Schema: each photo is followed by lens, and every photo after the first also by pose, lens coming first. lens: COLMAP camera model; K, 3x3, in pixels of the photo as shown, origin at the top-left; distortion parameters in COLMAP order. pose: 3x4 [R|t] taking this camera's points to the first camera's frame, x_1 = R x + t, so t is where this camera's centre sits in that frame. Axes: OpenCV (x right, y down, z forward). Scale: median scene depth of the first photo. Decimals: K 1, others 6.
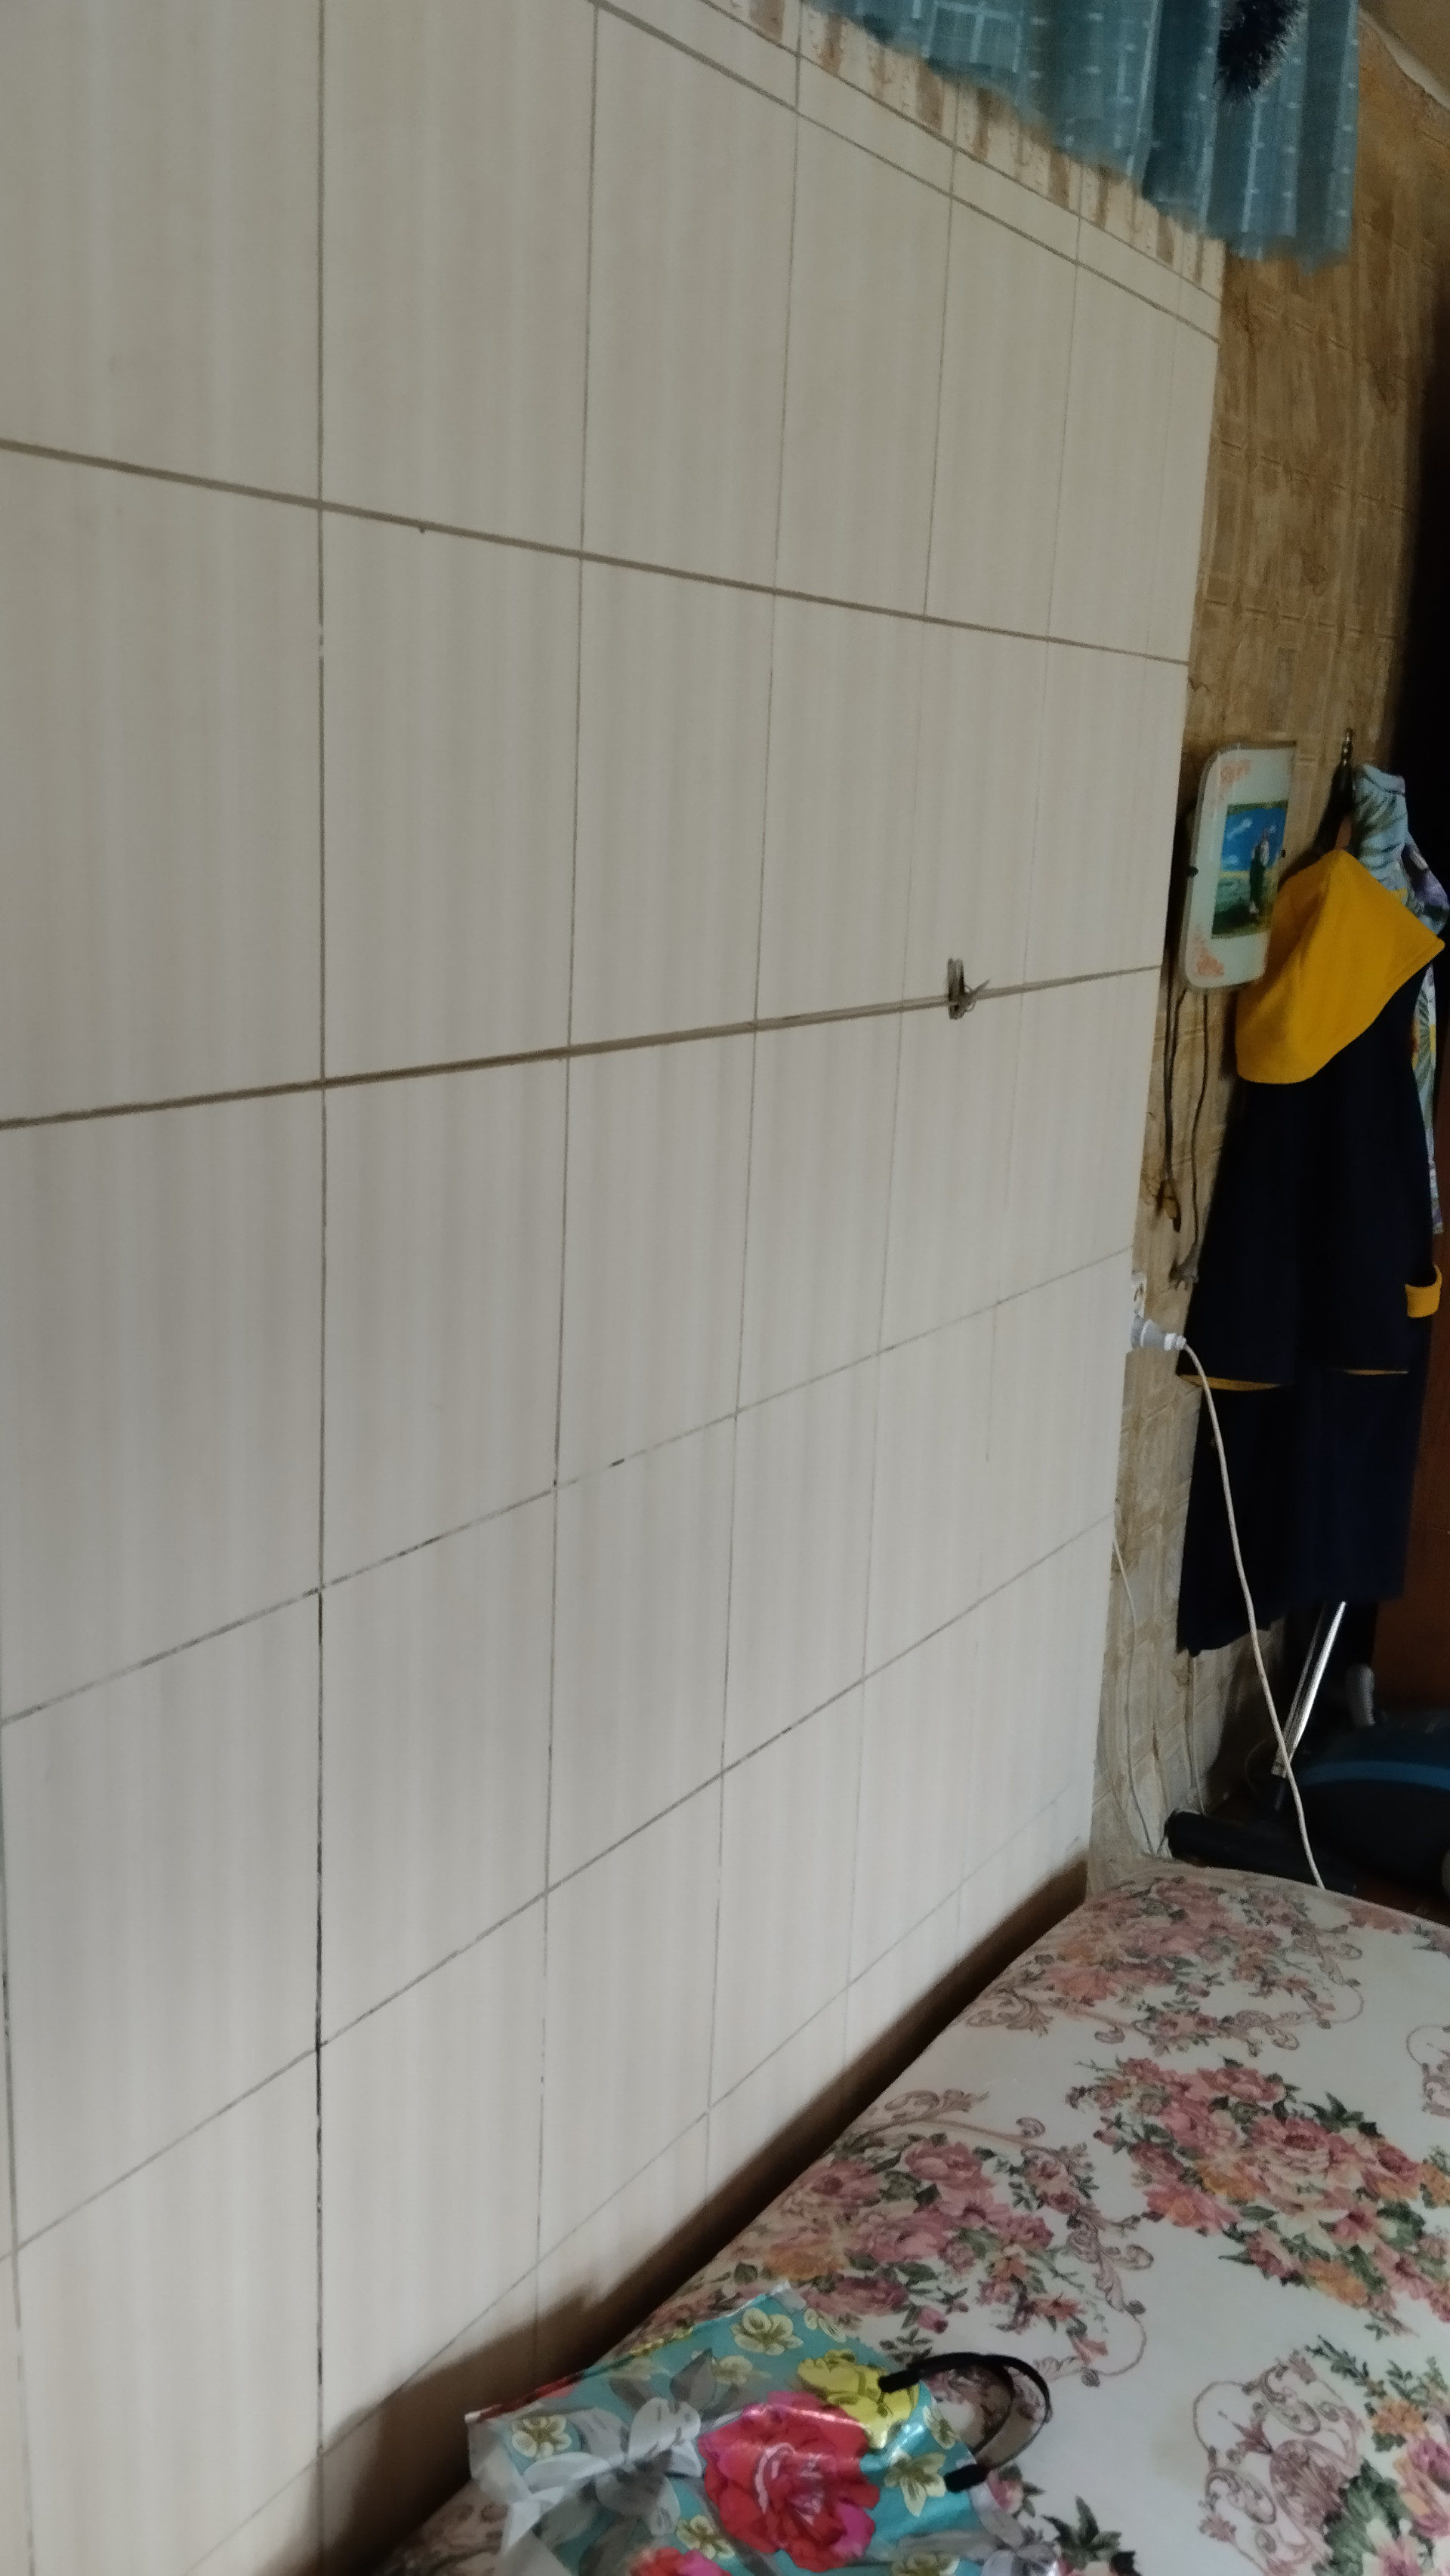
lens RADIAL K [[2126.4, 0, 720.5], [0, 2126.4, 1249.5], [0, 0, 1]] dist [0.088782, -0.195760]
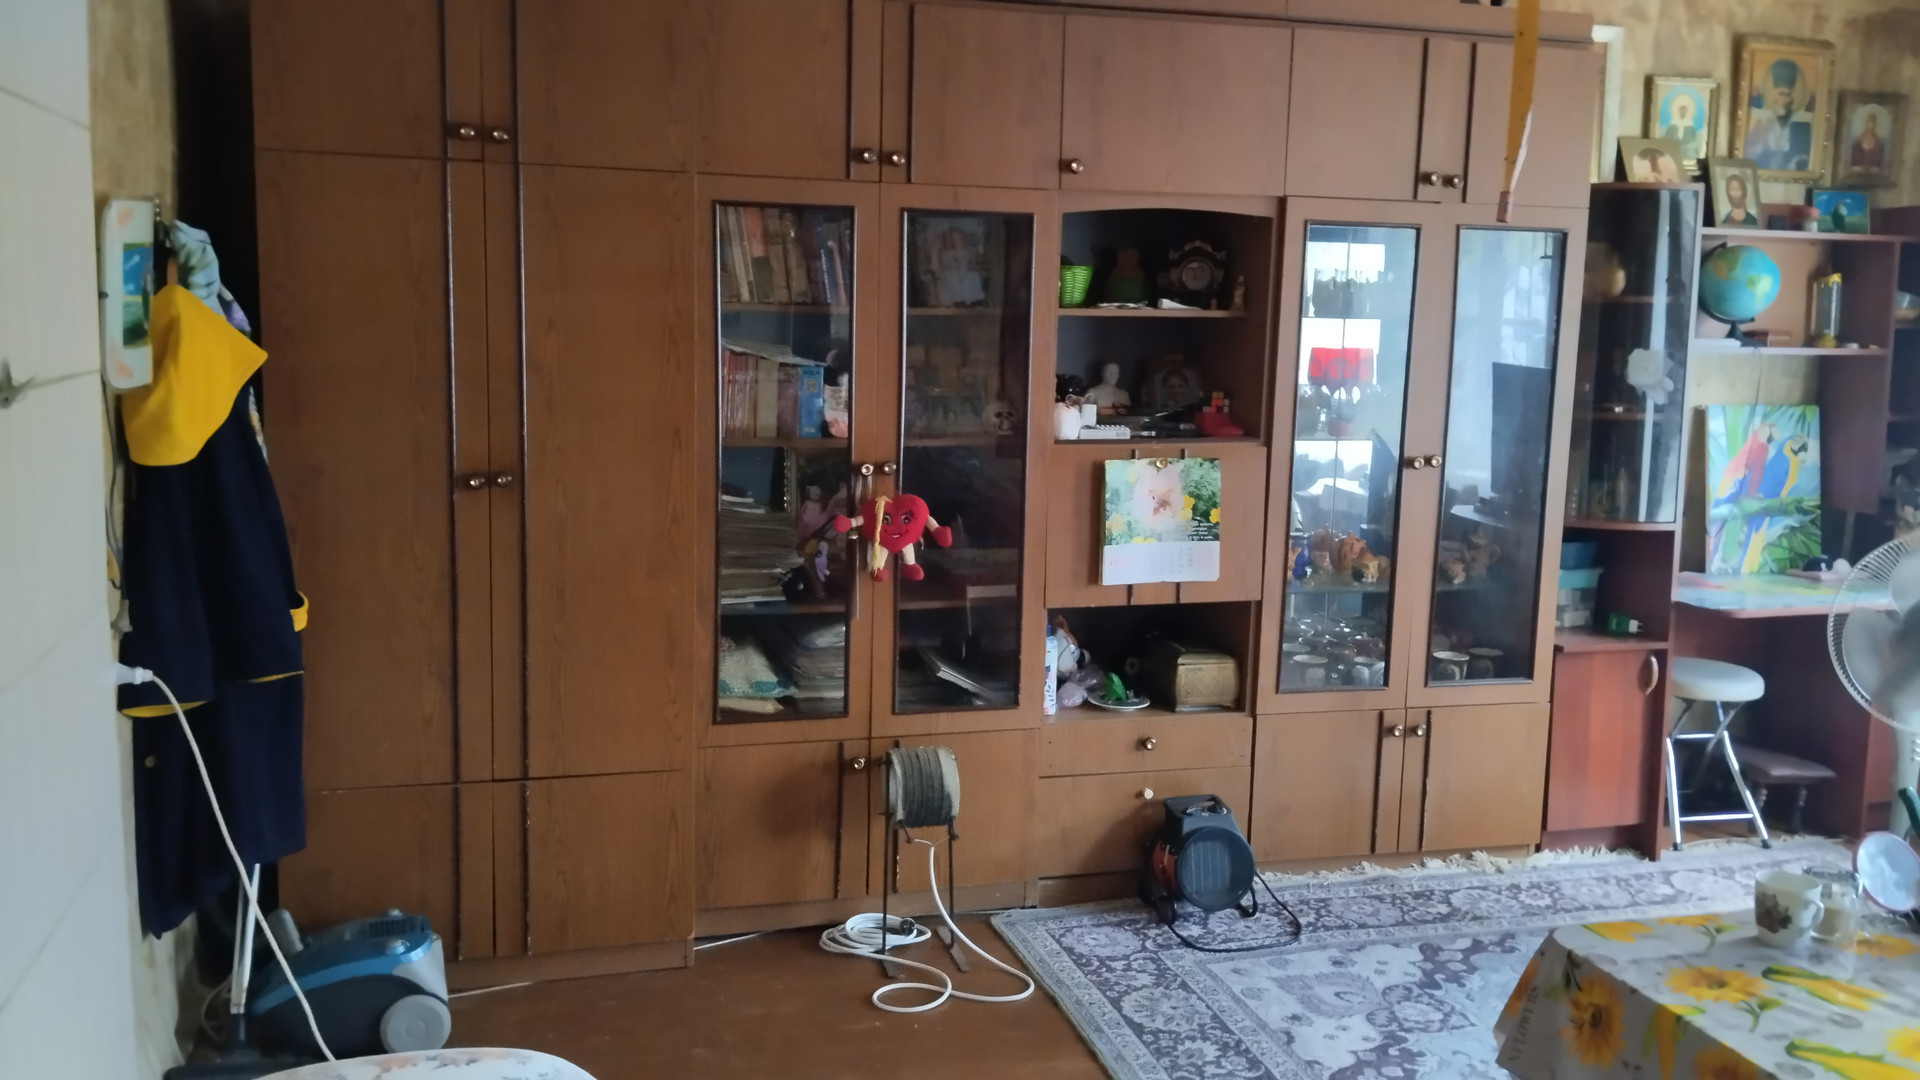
lens RADIAL K [[1584.7, 0, 960.7], [0, 1584.7, 498.0], [0, 0, 1]] dist [0.088782, -0.195760]
pose [[0.659208, -0.113134, 0.743402, -0.128229], [0.166027, 0.986117, 0.002848, 0.015572], [-0.733403, 0.121547, 0.668839, 0.024681]]
